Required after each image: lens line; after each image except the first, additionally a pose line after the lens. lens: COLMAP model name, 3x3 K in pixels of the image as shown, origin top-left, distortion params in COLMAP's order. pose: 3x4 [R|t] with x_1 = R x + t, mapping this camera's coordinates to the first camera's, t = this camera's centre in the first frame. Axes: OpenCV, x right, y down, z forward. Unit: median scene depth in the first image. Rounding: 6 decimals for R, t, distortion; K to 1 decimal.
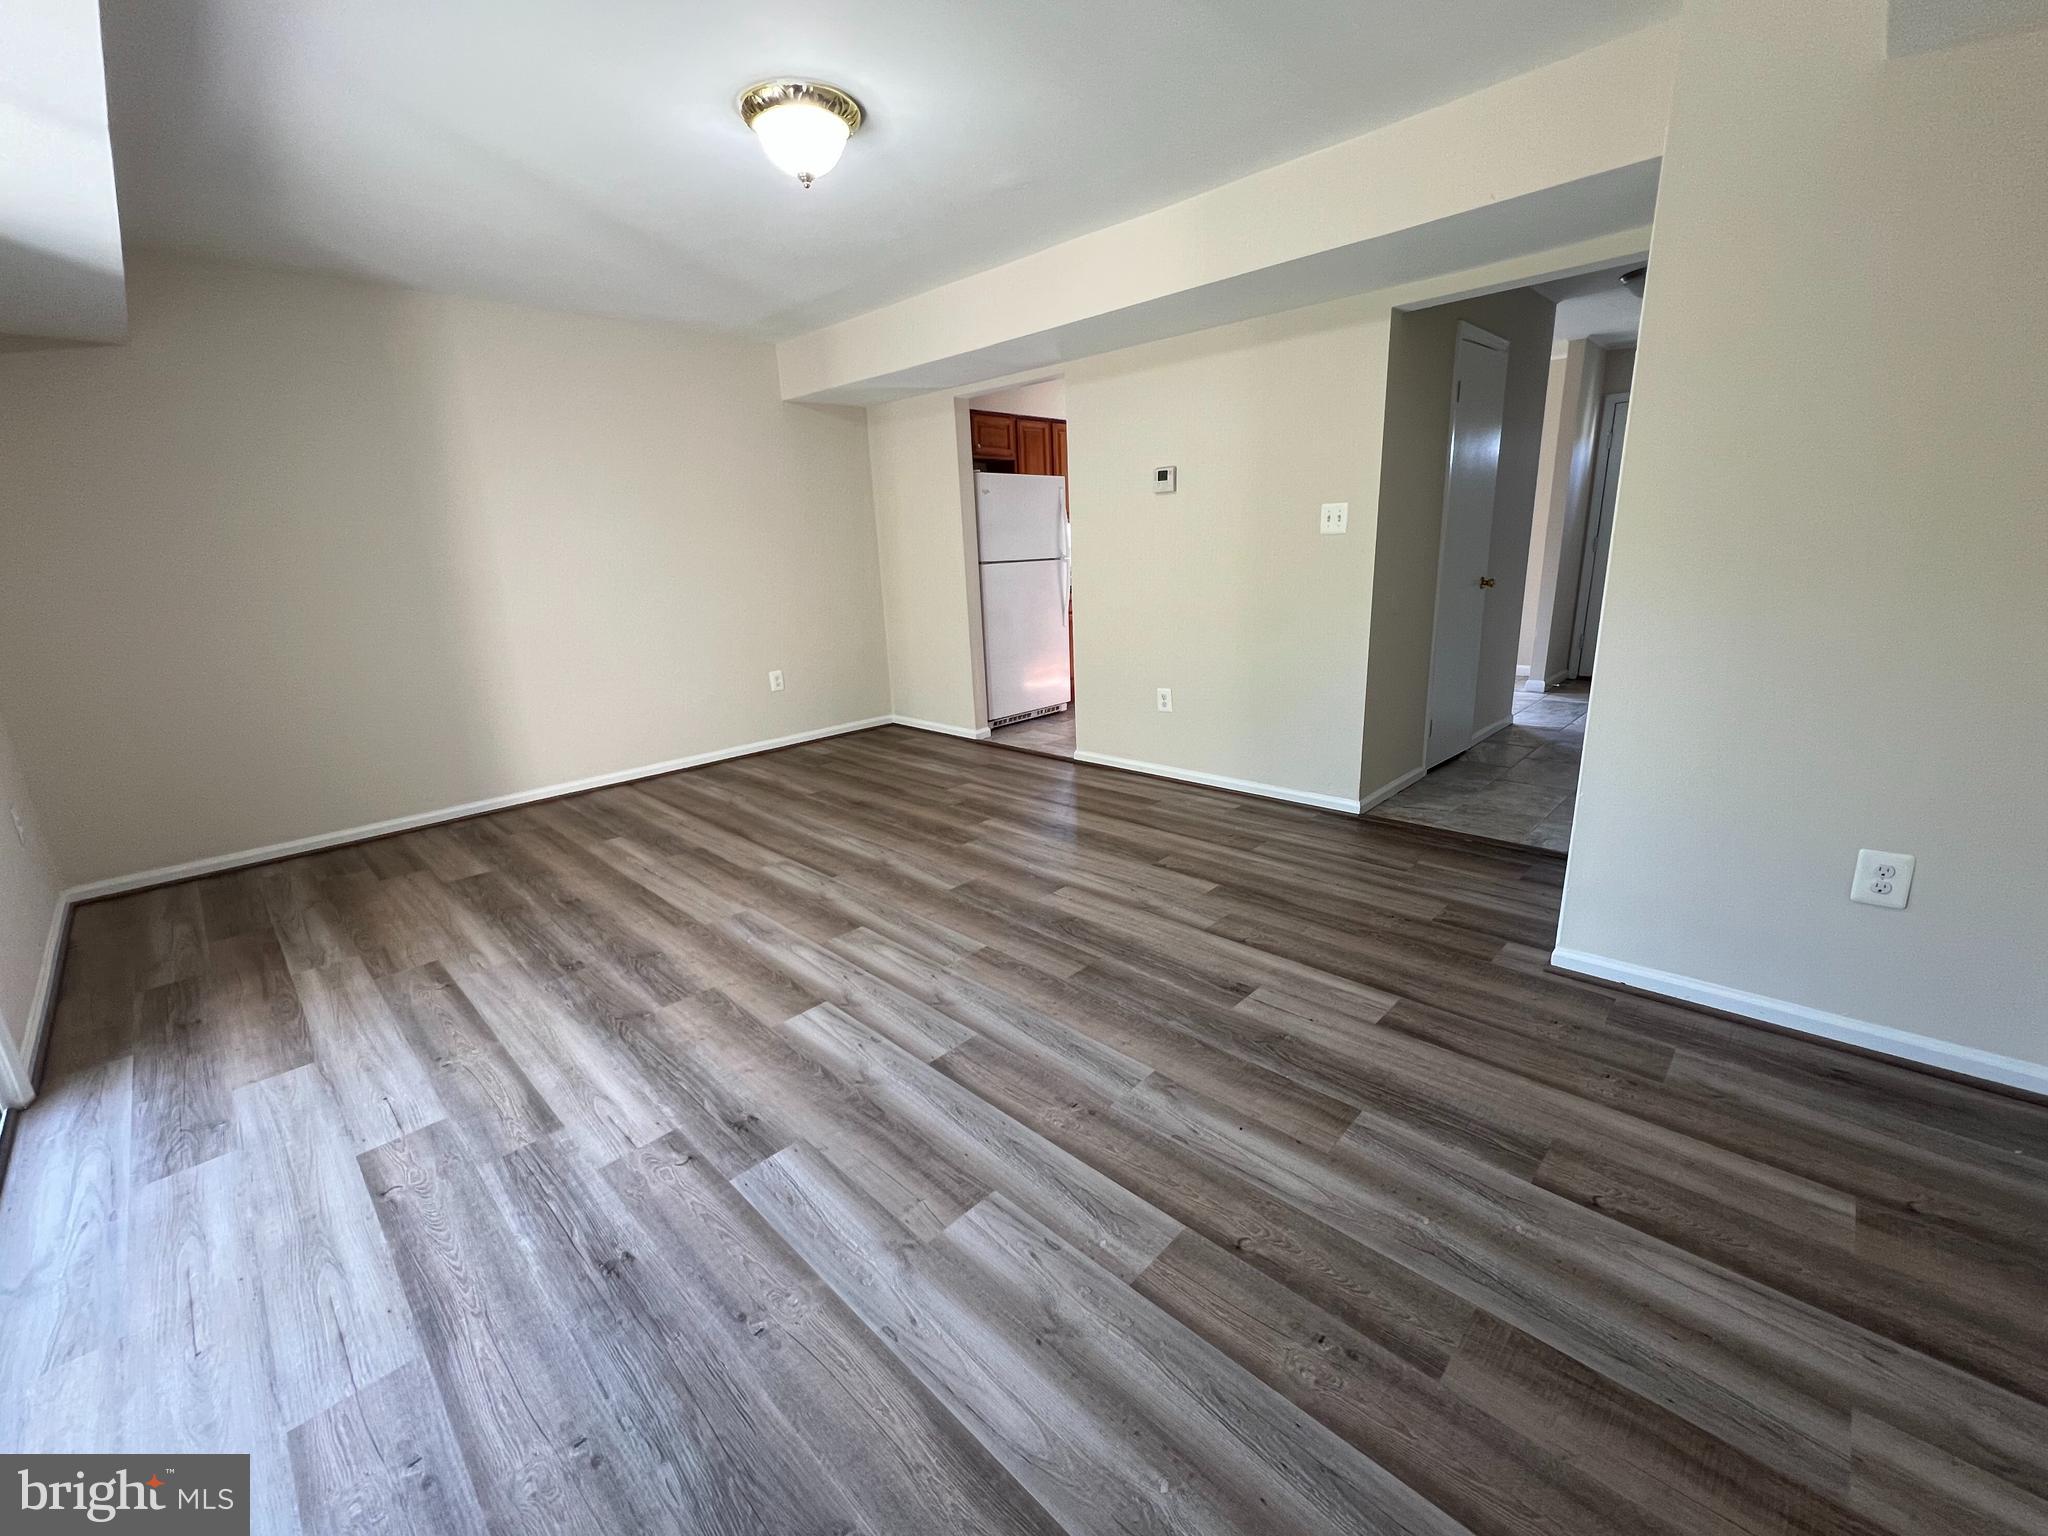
lens RADIAL K [[829.4, 0, 1026.8], [0, 829.4, 771.0], [0, 0, 1]] dist [-0.000480, -0.000027]
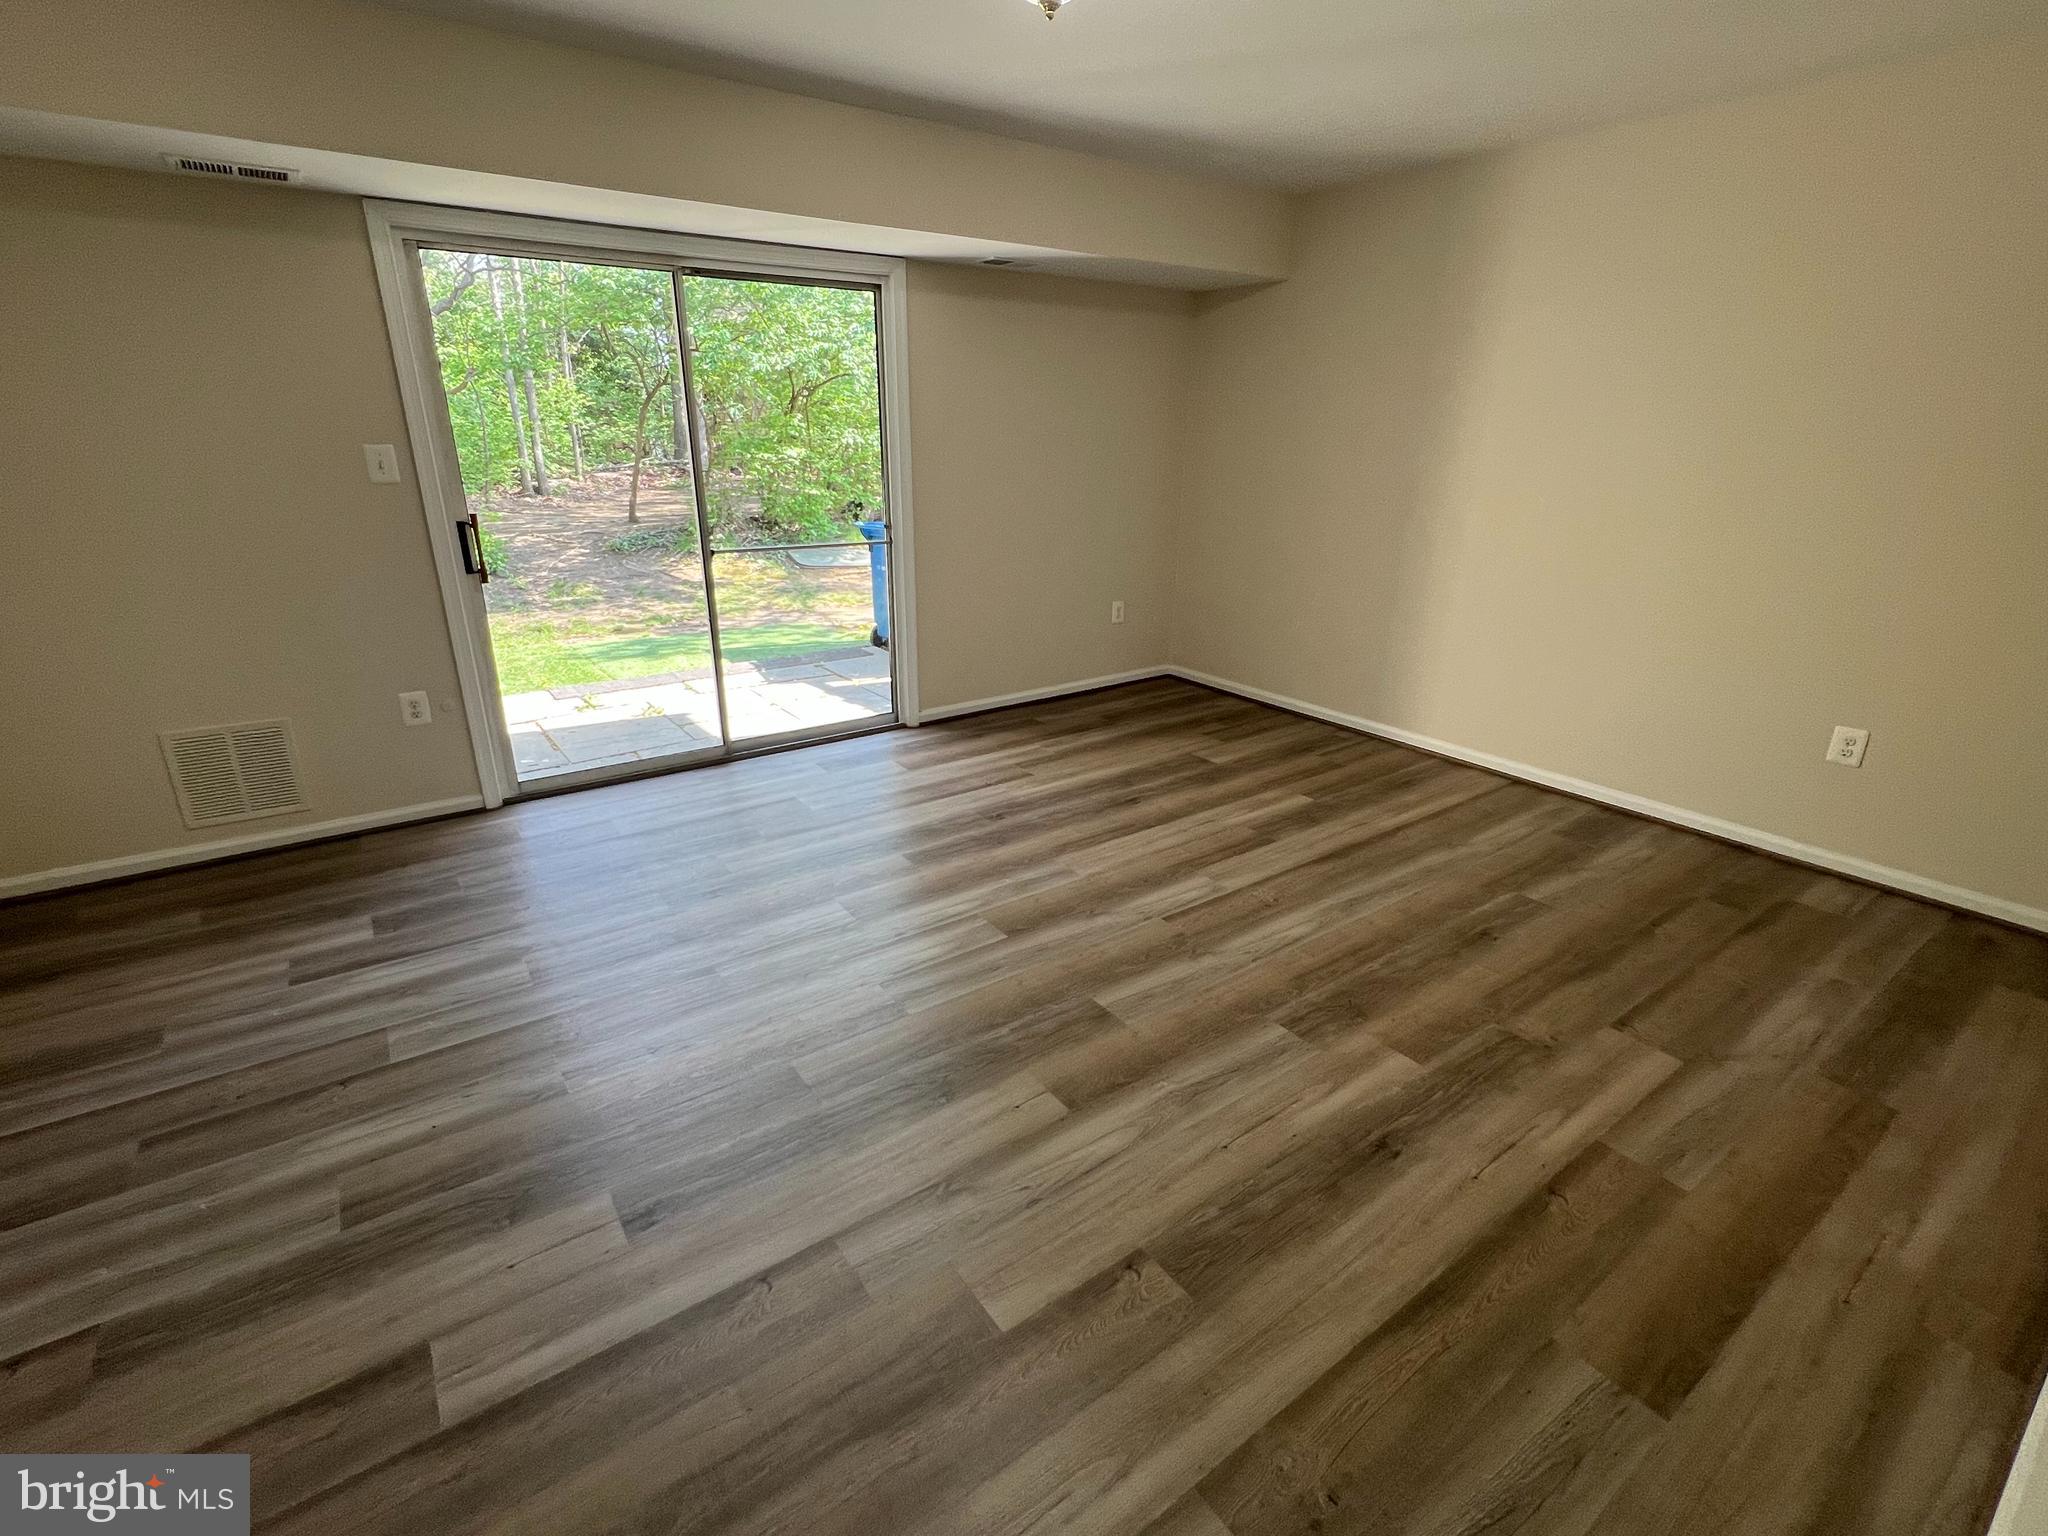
lens RADIAL K [[927.8, 0, 1023.6], [0, 927.8, 764.6], [0, 0, 1]] dist [0.004583, 0.001550]
pose [[-0.178845, 0.373901, -0.910062, 0.549705], [-0.263766, 0.872895, 0.410466, -0.335024], [0.947862, 0.313453, -0.057491, 0.886562]]
